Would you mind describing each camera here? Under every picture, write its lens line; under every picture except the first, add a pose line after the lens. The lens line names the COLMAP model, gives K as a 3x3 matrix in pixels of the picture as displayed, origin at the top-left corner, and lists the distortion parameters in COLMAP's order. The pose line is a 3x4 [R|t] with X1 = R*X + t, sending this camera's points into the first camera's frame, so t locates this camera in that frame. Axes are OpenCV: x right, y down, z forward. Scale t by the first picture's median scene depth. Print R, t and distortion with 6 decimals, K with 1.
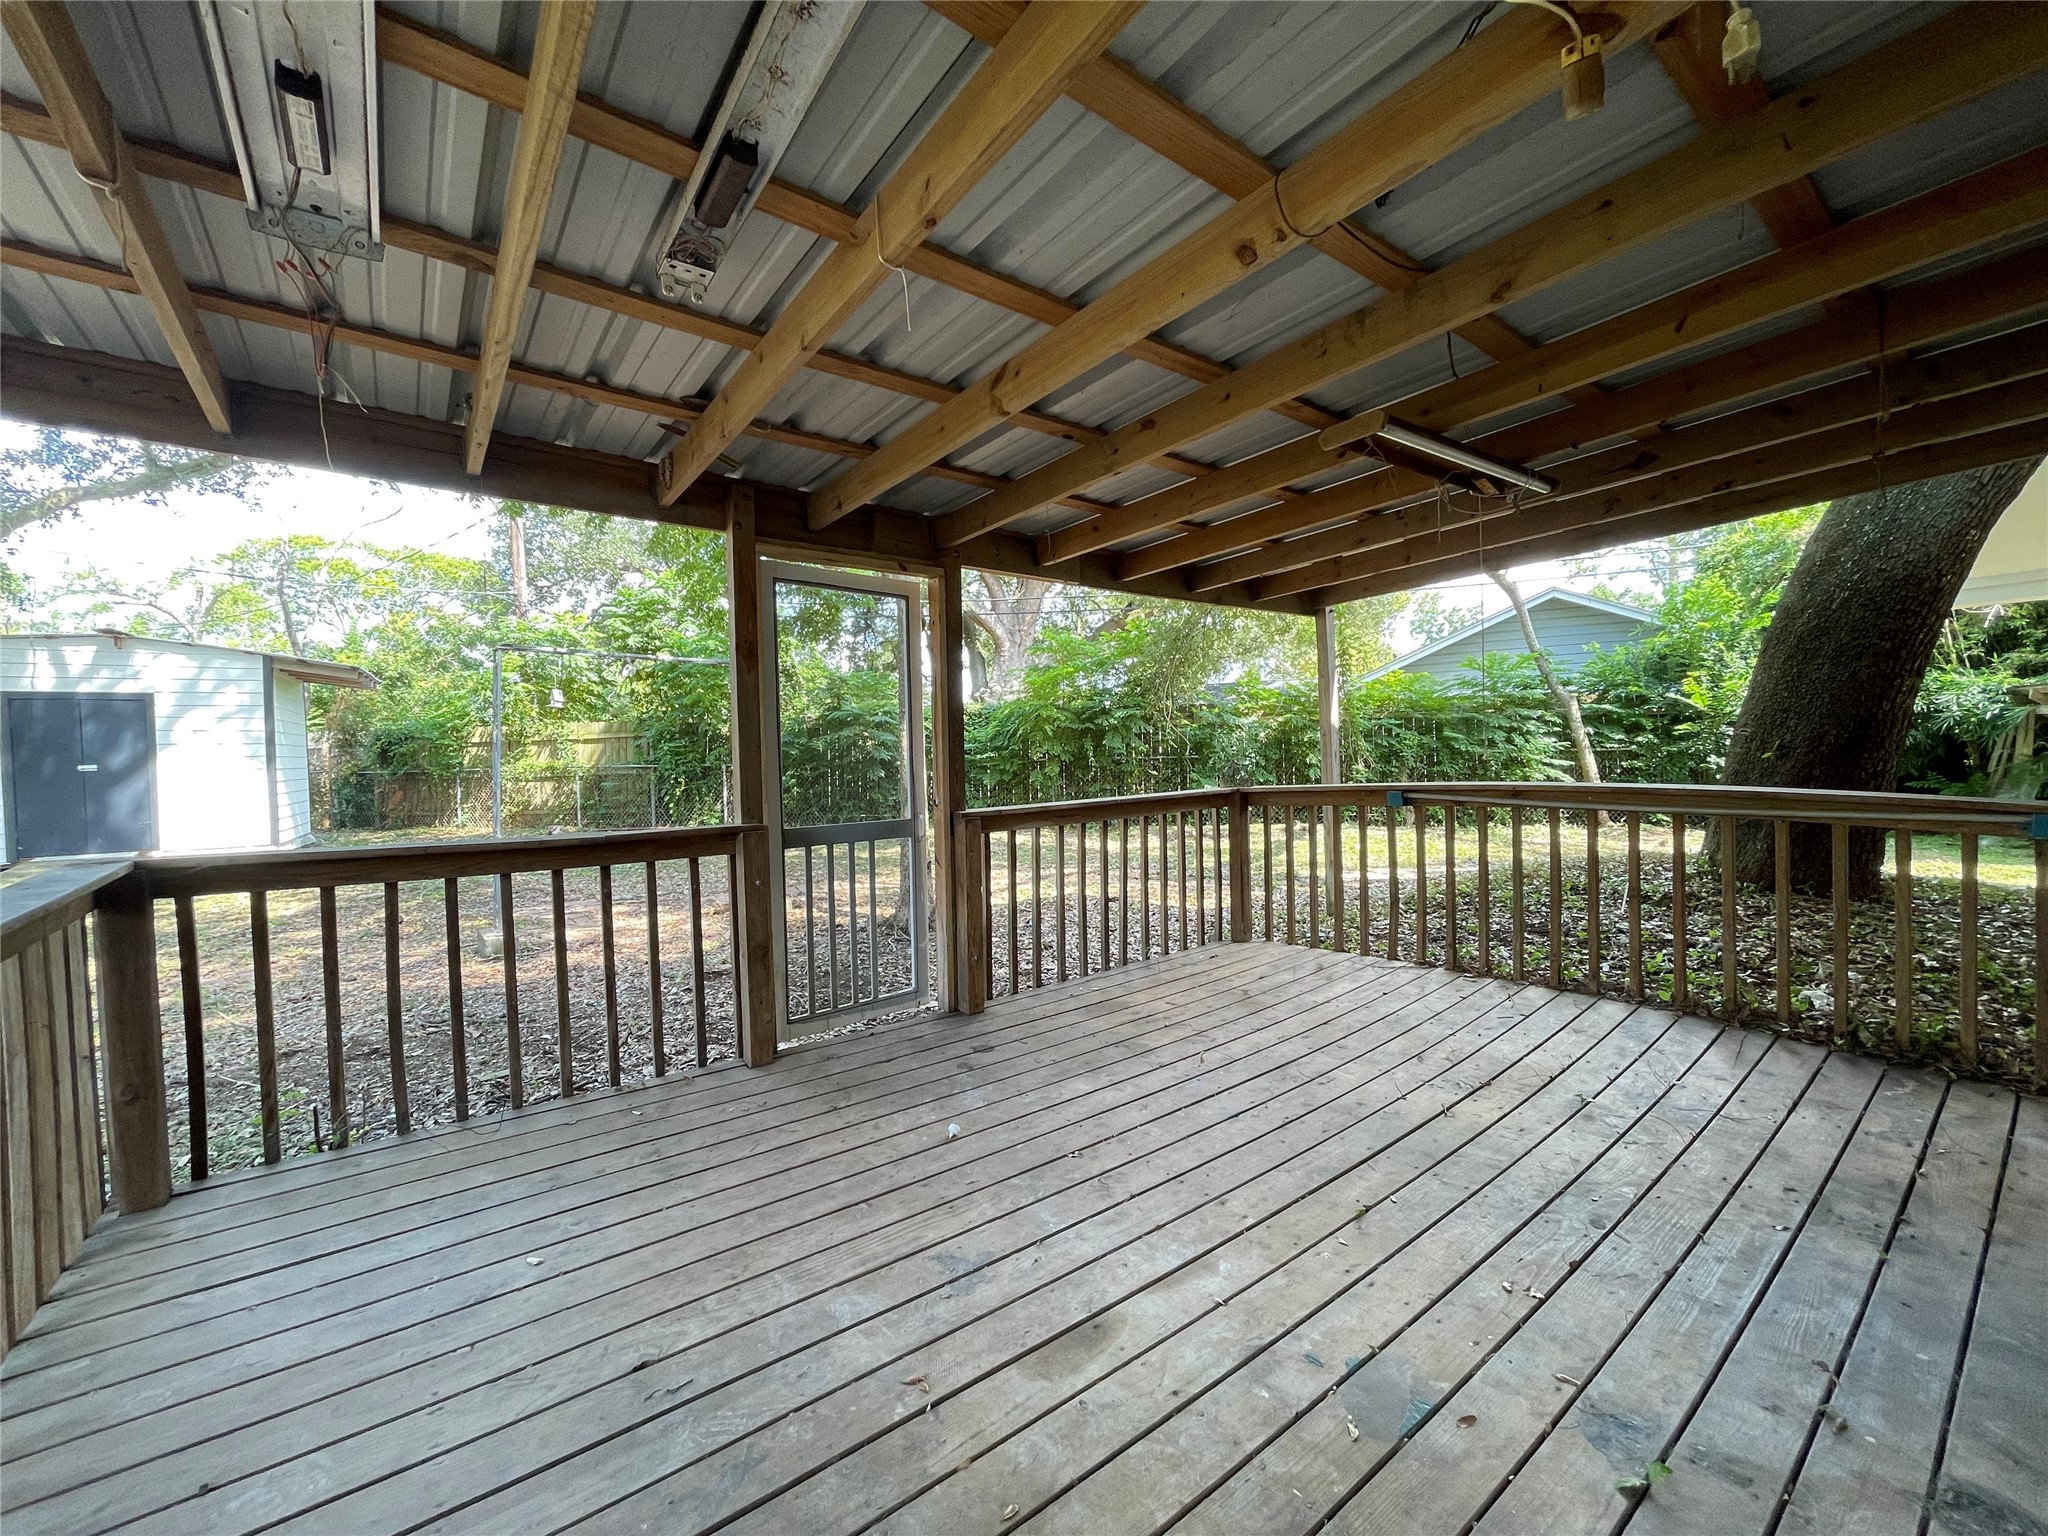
lens RADIAL K [[826.8, 0, 1020.7], [0, 826.8, 768.2], [0, 0, 1]] dist [0.002066, 0.000554]
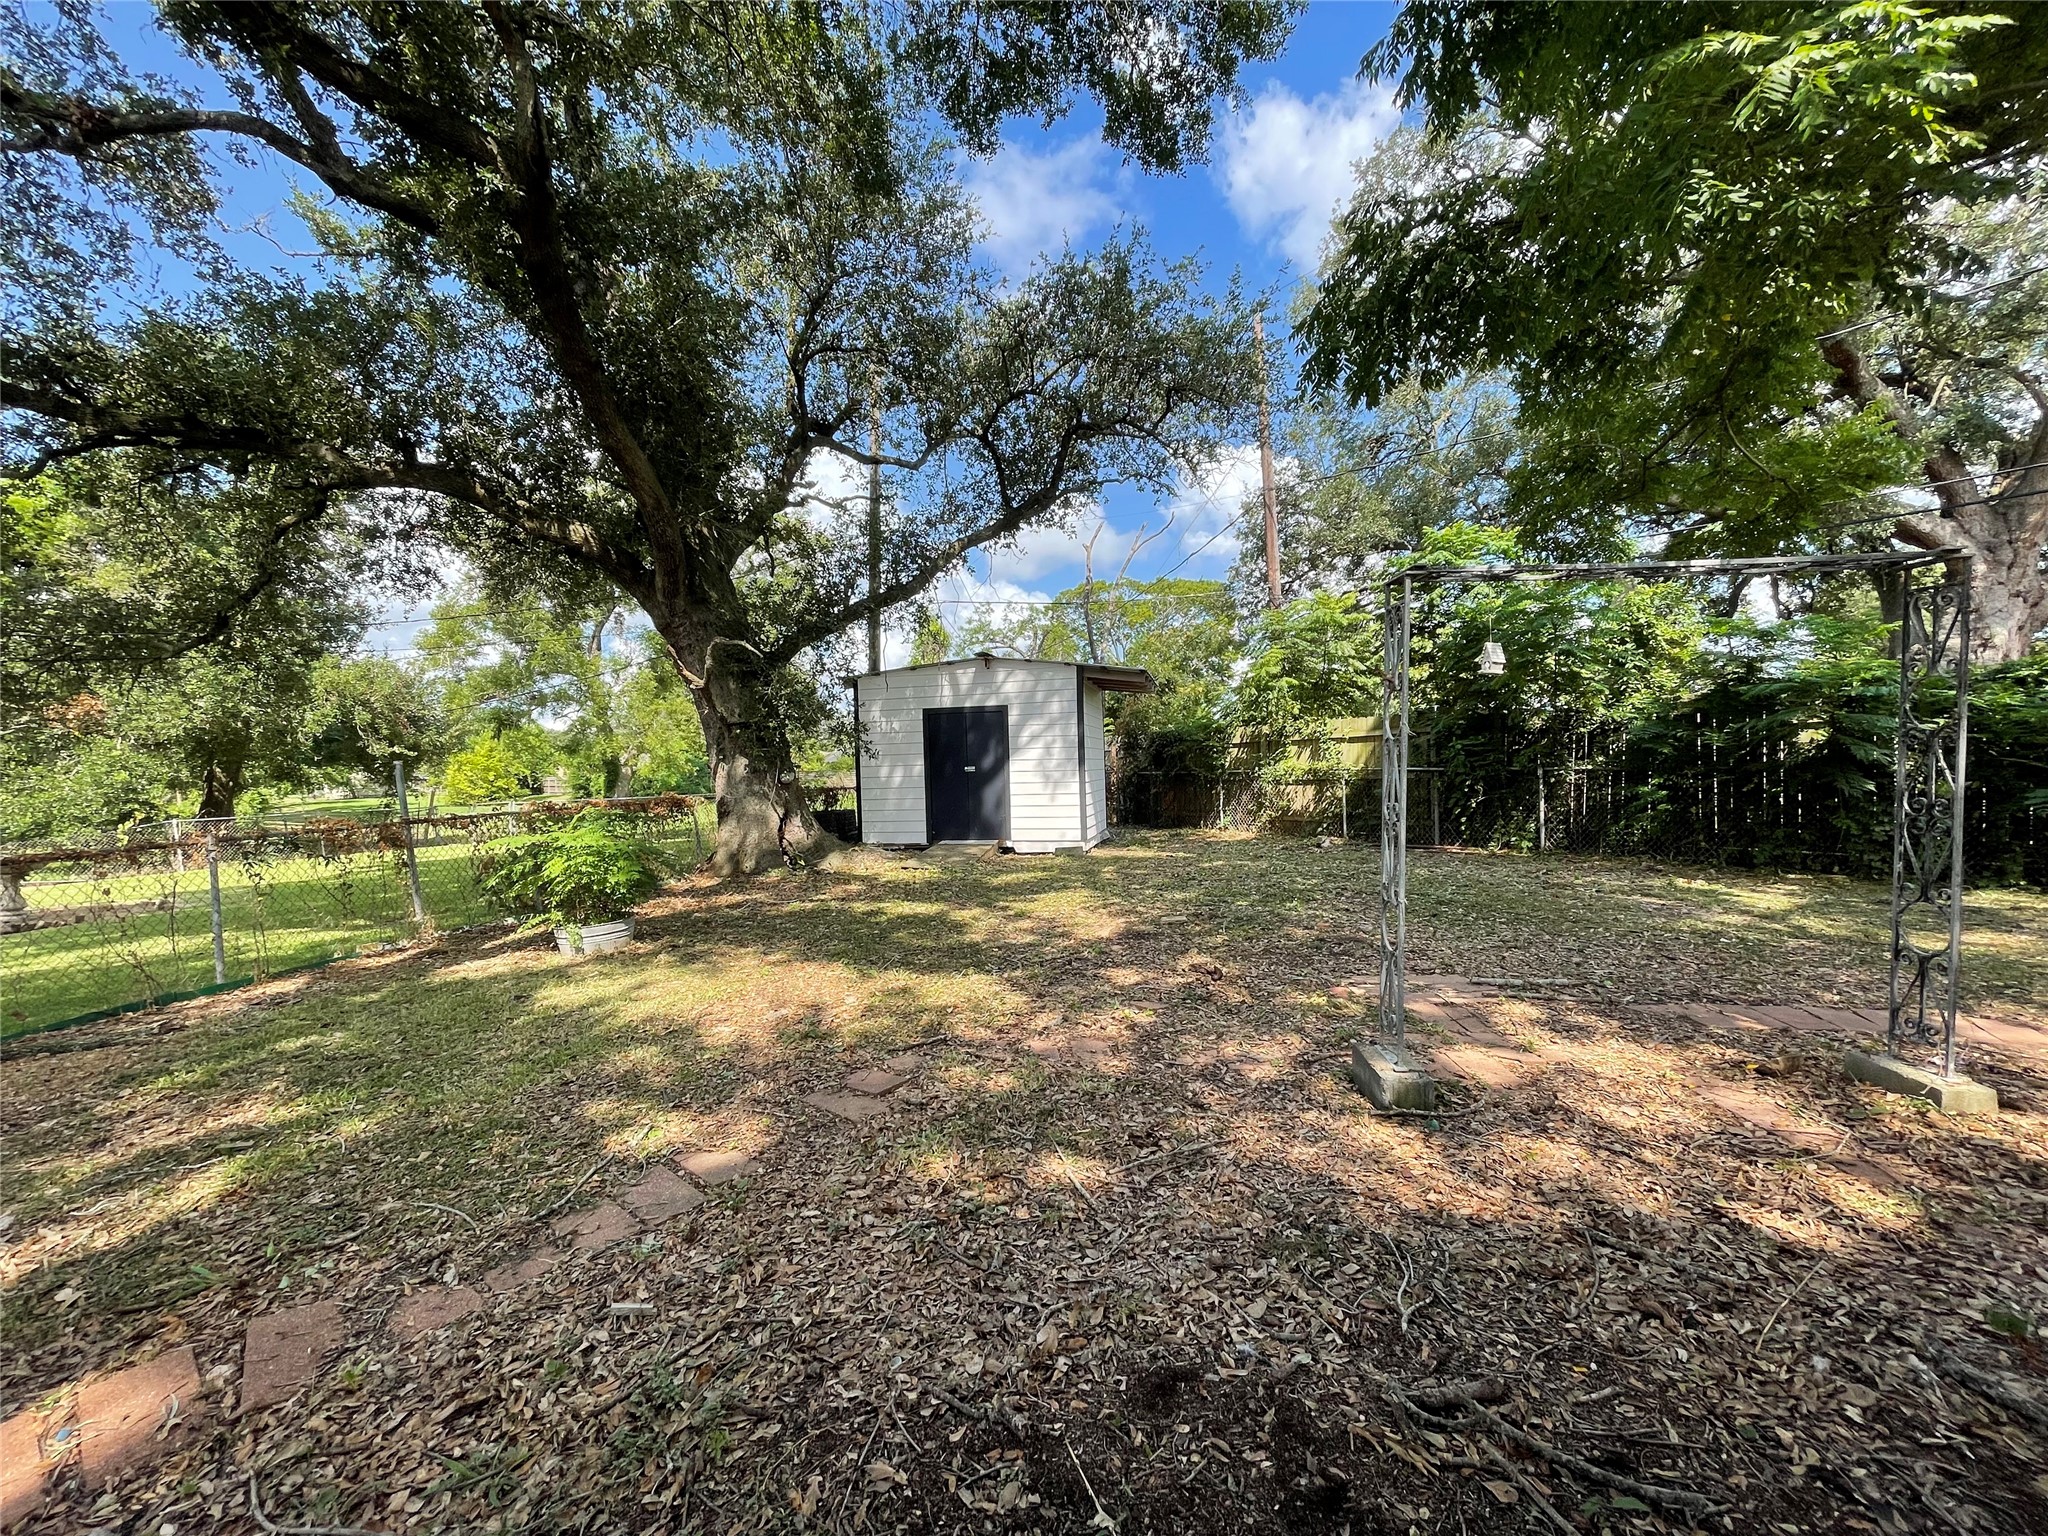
lens RADIAL K [[826.8, 0, 1023.9], [0, 826.8, 768.5], [0, 0, 1]] dist [0.002066, 0.000554]
pose [[0.701255, 0.005717, -0.712887, -0.150408], [-0.004174, 0.999984, 0.003914, -0.004736], [0.712898, 0.000231, 0.701268, 0.150708]]
